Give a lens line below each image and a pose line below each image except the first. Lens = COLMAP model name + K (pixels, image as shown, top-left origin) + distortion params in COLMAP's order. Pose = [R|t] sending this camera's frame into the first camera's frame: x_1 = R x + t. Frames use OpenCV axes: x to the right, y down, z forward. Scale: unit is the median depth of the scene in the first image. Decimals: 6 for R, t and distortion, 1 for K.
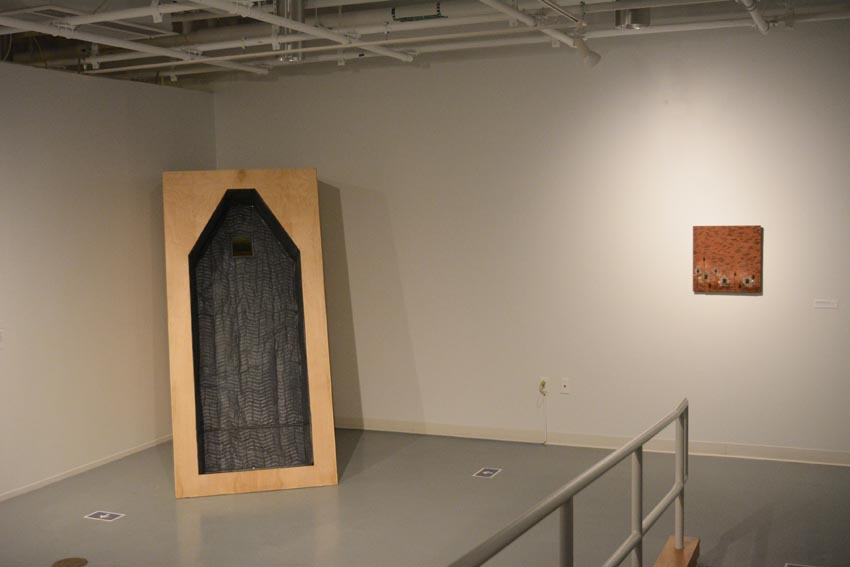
lens RADIAL K [[1007.2, 0, 425.0], [0, 1007.2, 283.5], [0, 0, 1]] dist [-0.035739, -0.036290]
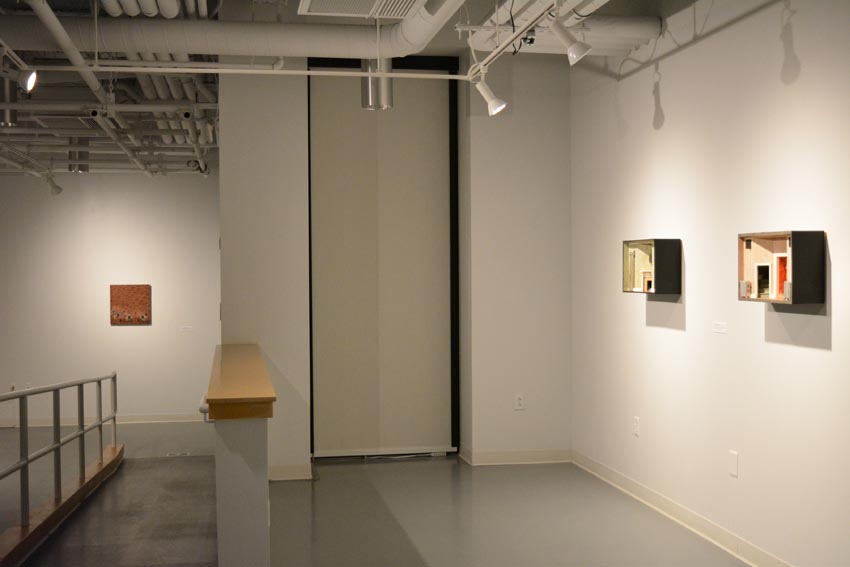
lens RADIAL K [[1007.2, 0, 425.0], [0, 1007.2, 283.5], [0, 0, 1]] dist [-0.035739, -0.036290]
pose [[0.827546, 0.003575, 0.561386, -0.240822], [0.036458, 0.997527, -0.060095, 0.060971], [-0.560212, 0.070199, 0.825369, -0.685122]]
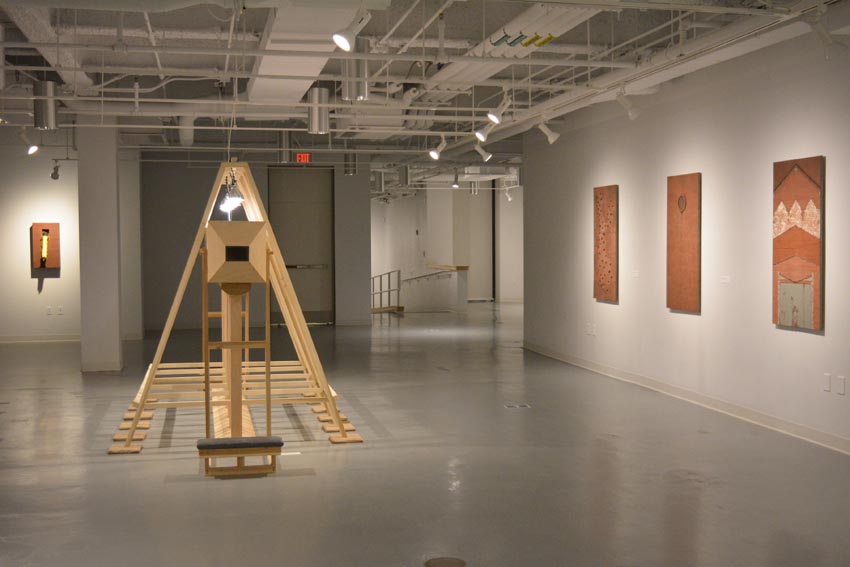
lens RADIAL K [[1007.2, 0, 425.0], [0, 1007.2, 283.5], [0, 0, 1]] dist [-0.035739, -0.036290]
pose [[0.813880, -0.007633, 0.580983, -2.525667], [0.034360, 0.998796, -0.035012, 0.319882], [-0.580016, 0.048458, 0.813162, -3.294152]]
